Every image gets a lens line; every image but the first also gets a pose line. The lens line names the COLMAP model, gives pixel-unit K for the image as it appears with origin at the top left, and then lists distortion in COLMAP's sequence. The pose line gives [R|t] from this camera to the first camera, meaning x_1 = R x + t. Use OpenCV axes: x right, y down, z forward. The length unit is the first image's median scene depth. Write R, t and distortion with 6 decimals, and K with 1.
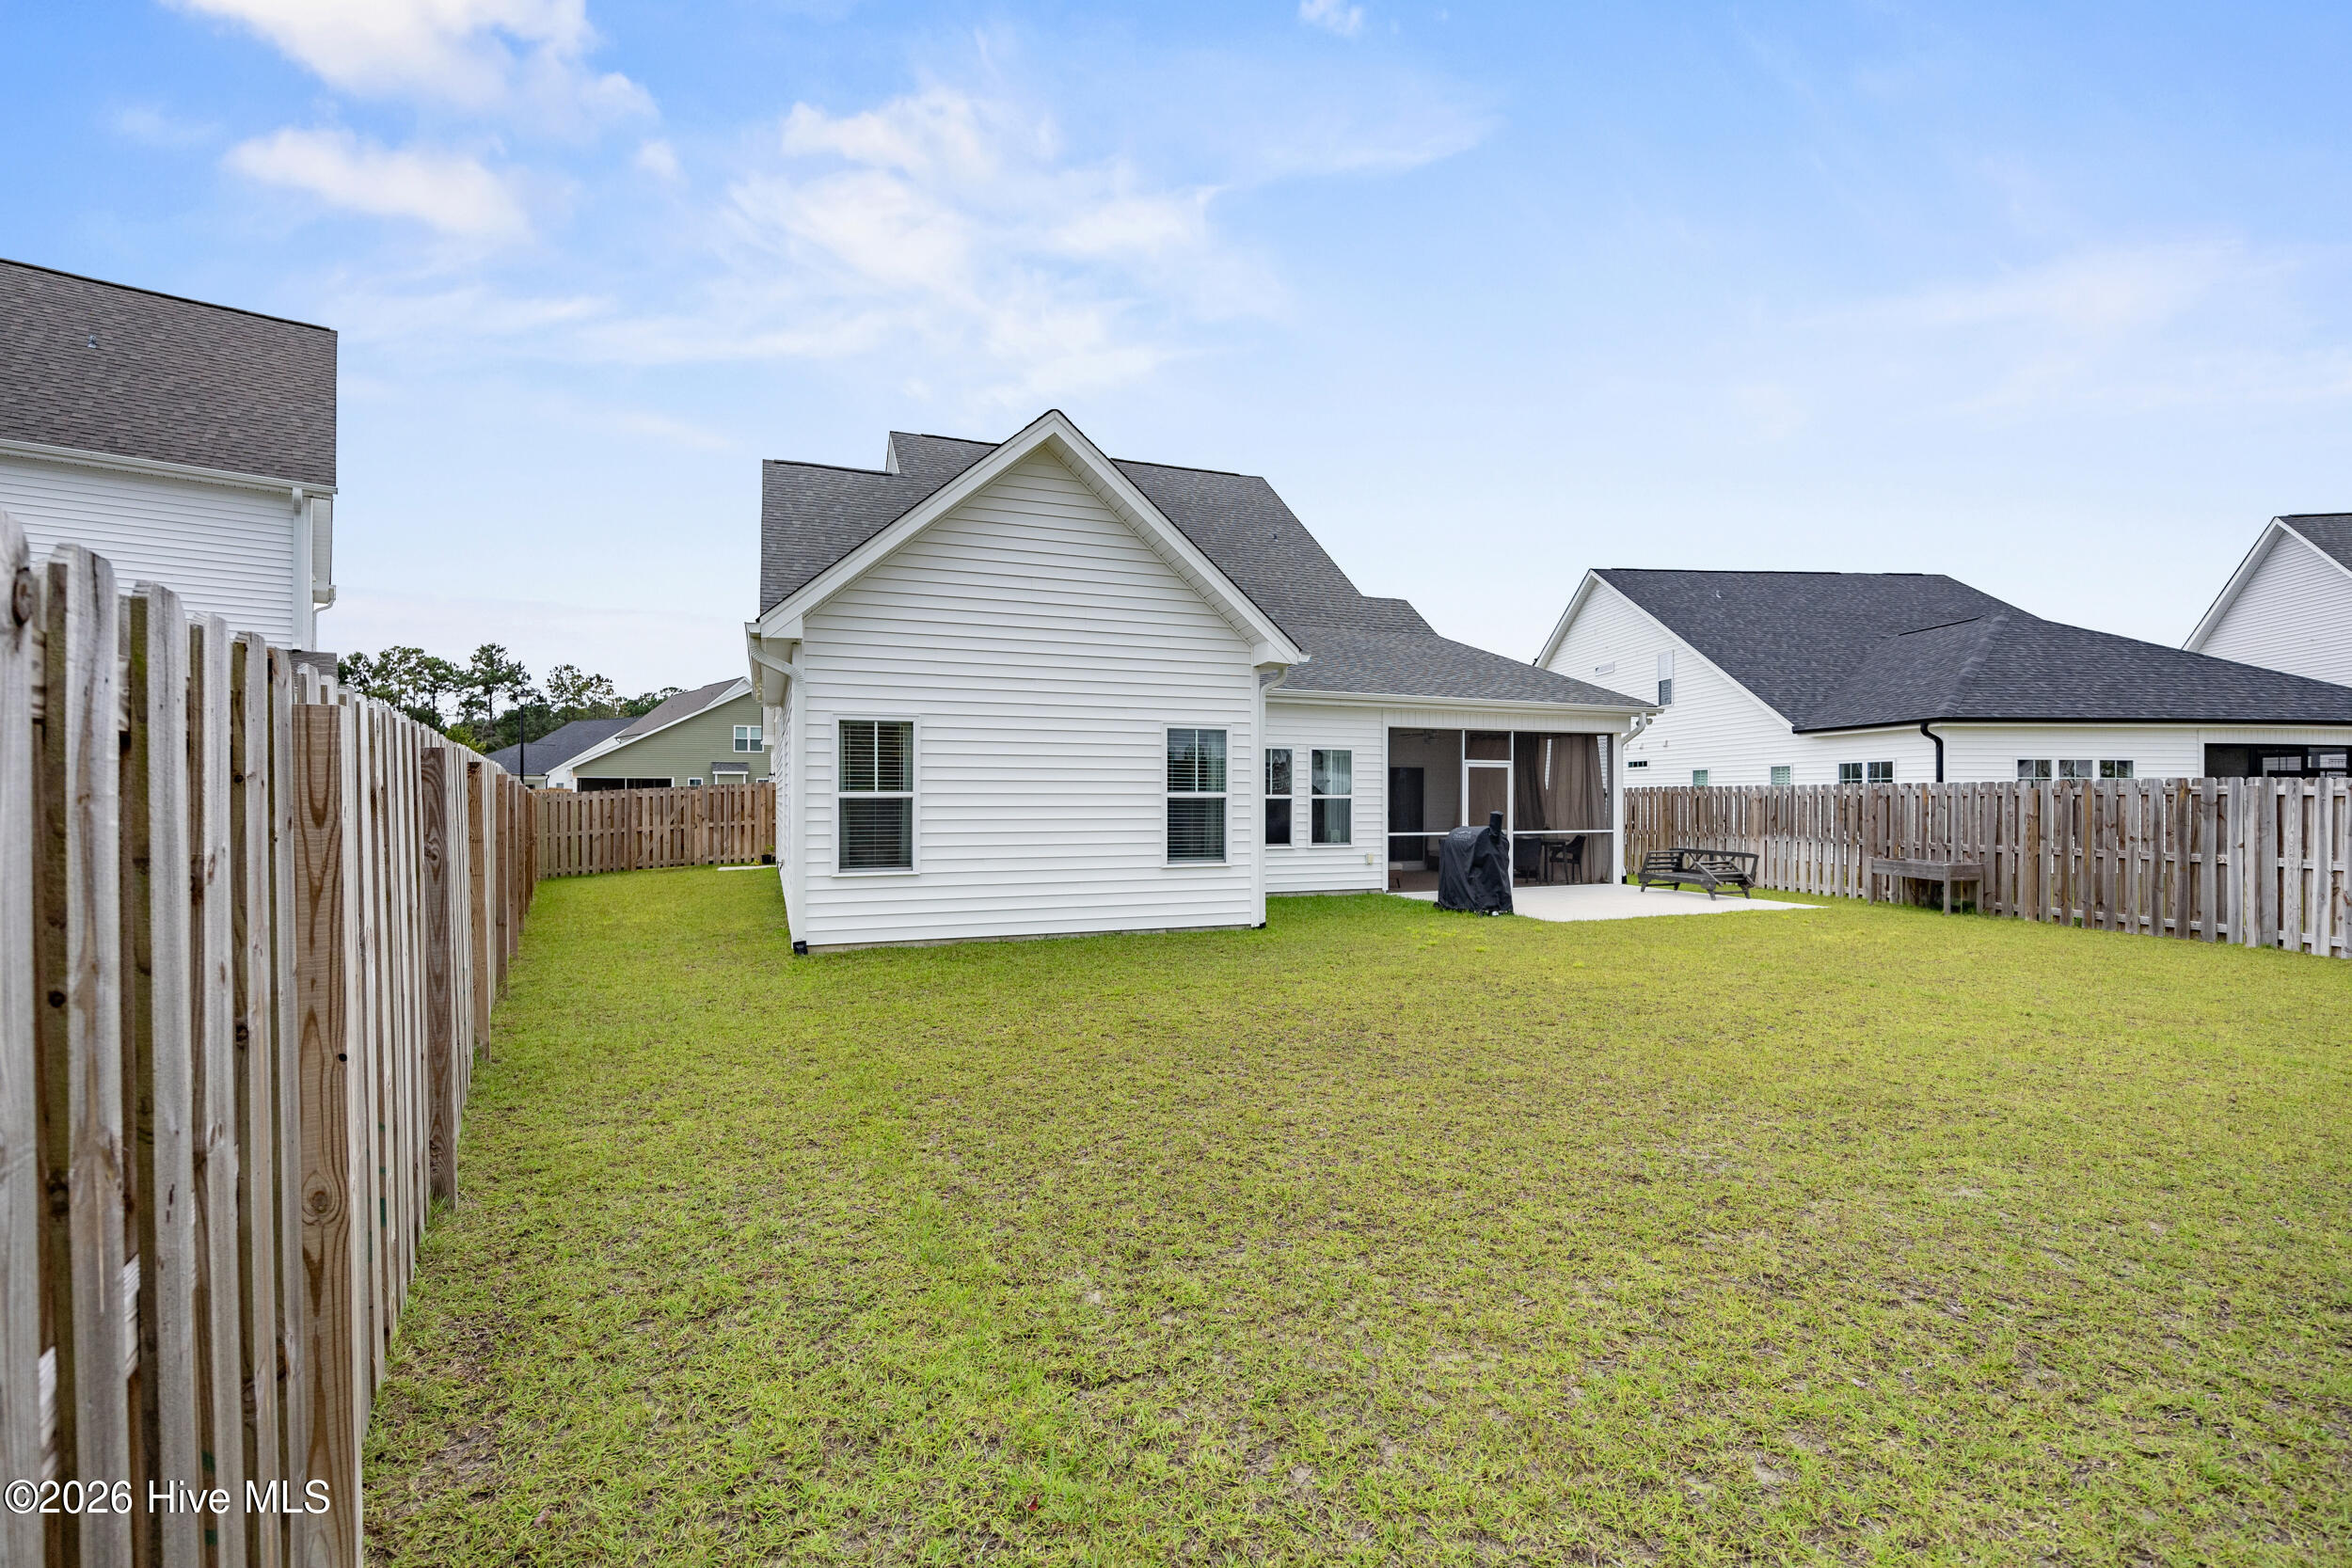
lens RADIAL K [[1034.6, 0, 1179.5], [0, 1034.6, 789.8], [0, 0, 1]] dist [-0.017223, 0.000034]
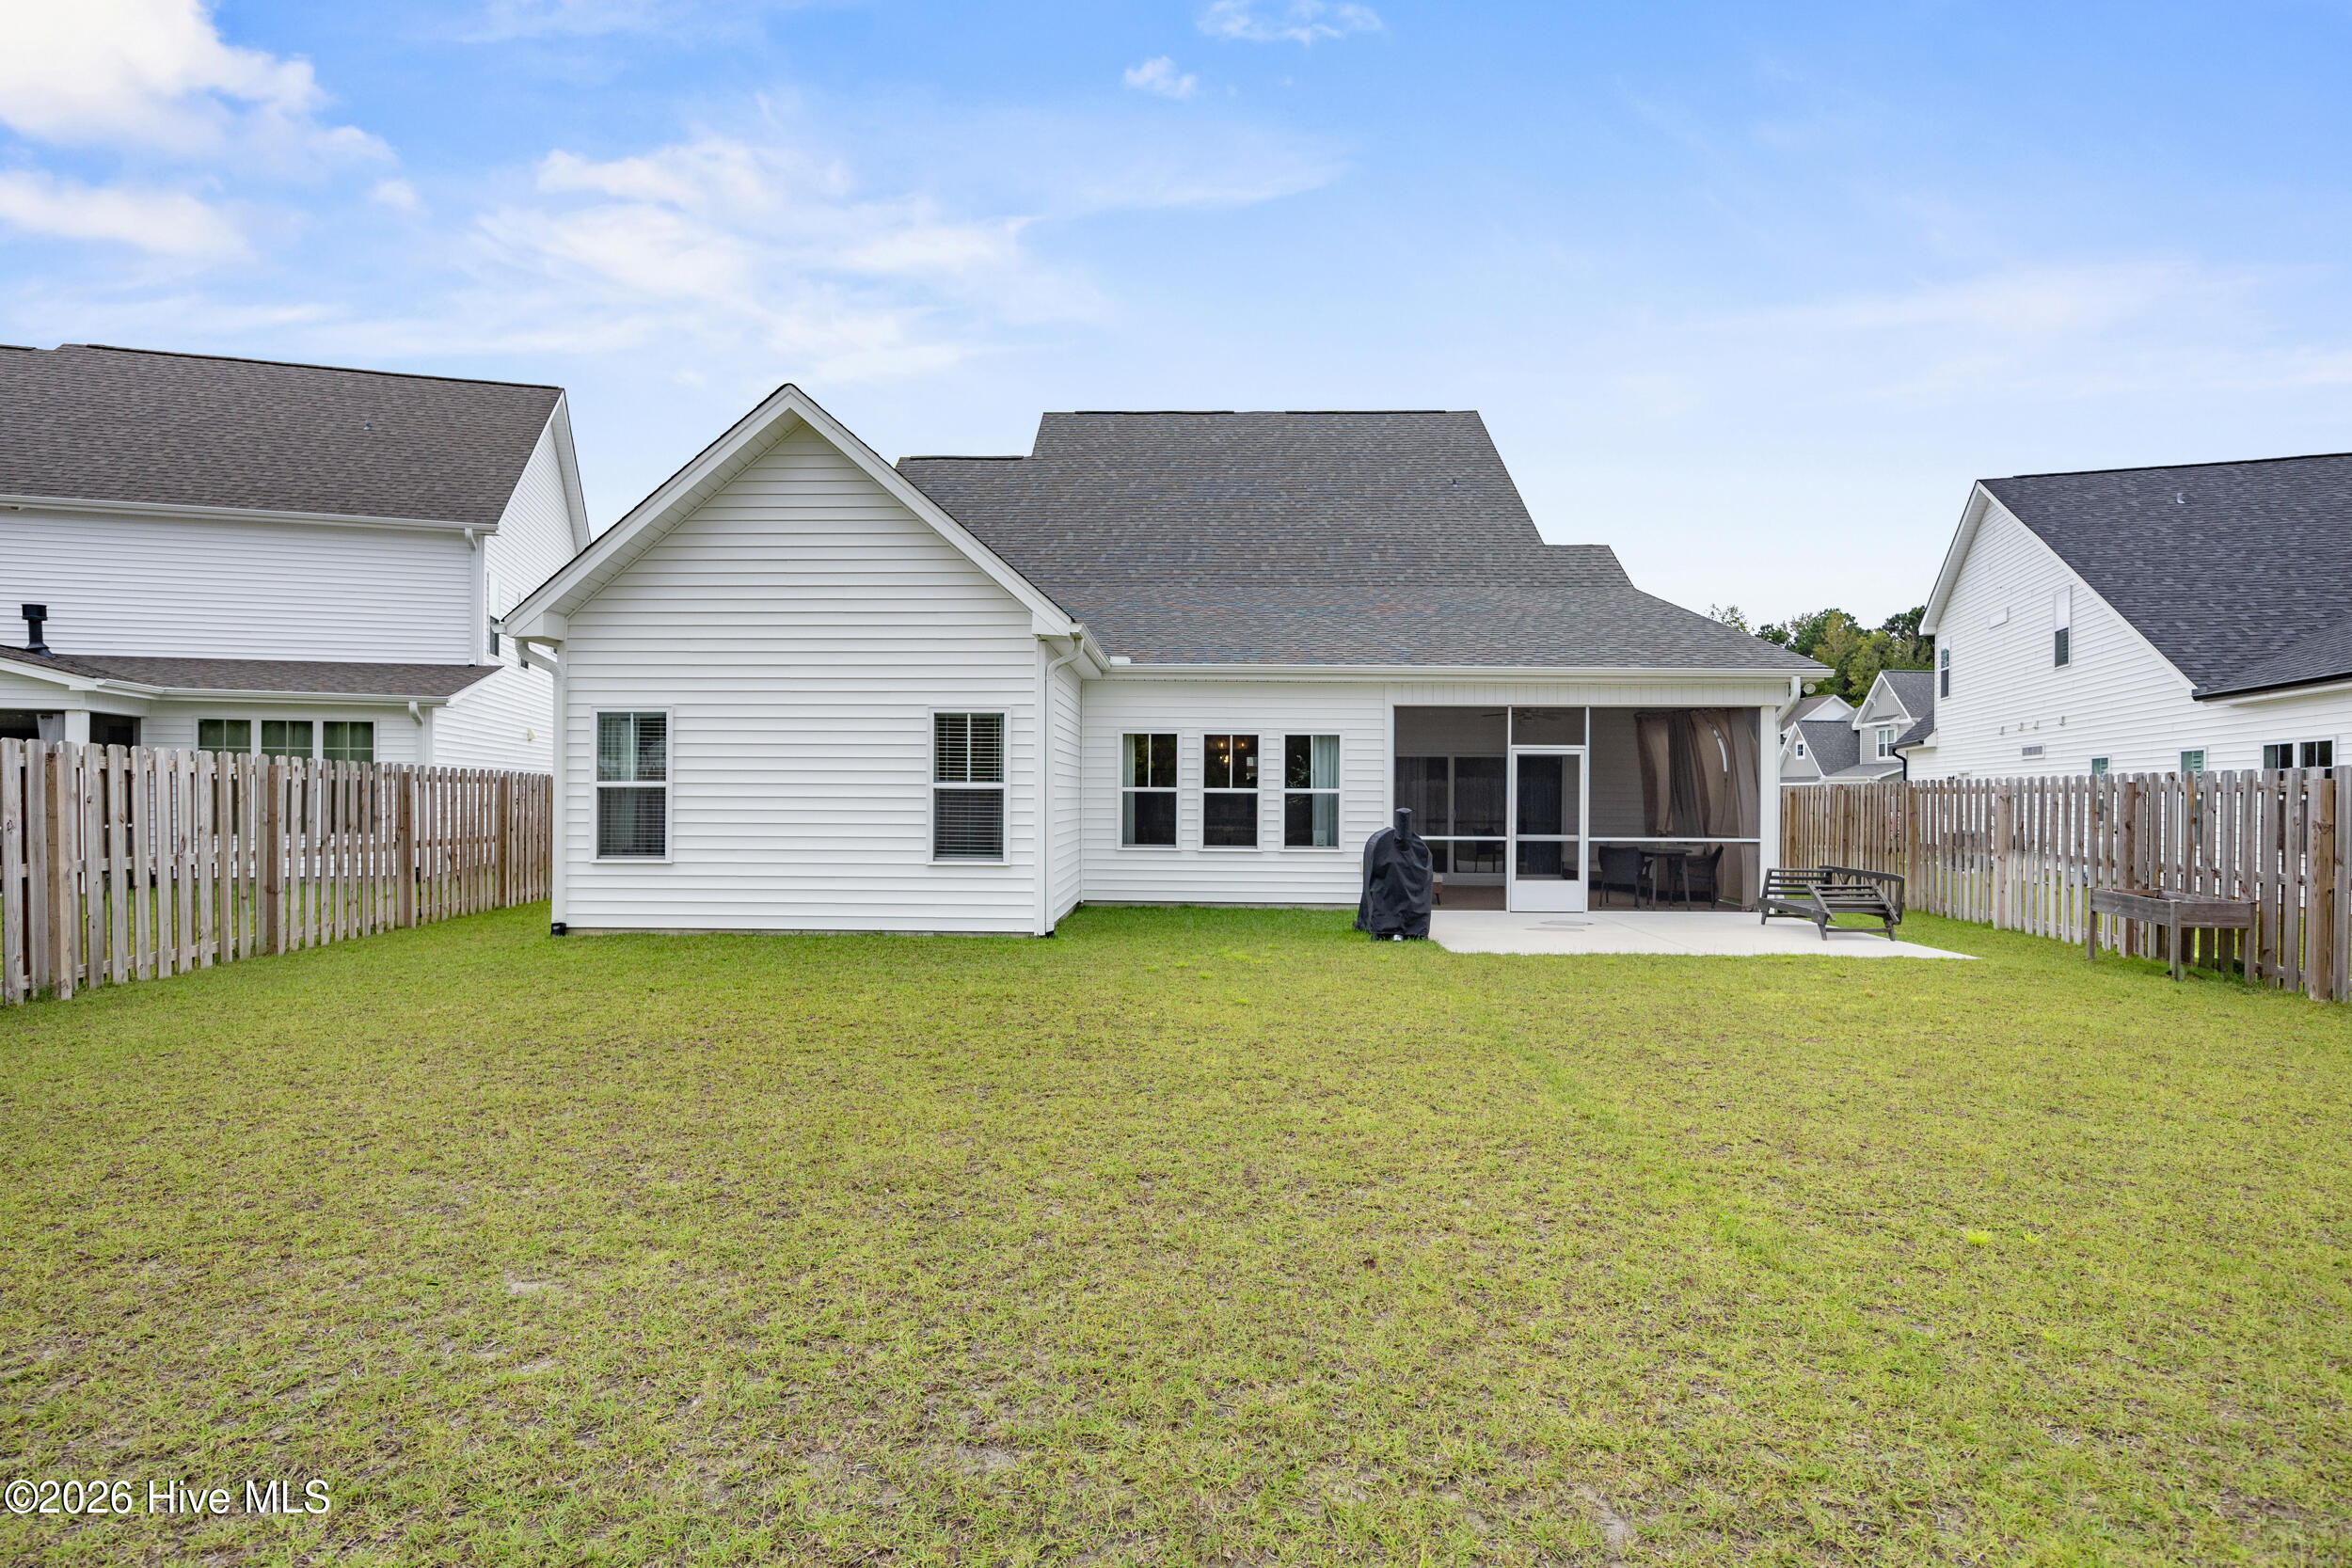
lens RADIAL K [[1142.5, 0, 1176.0], [0, 1142.5, 784.0], [0, 0, 1]] dist [-0.013488, -0.000250]
pose [[0.918903, 0.001125, -0.394483, 0.415842], [-0.002519, 0.999992, -0.003016, 0.004256], [0.394477, 0.003765, 0.918898, 0.109682]]
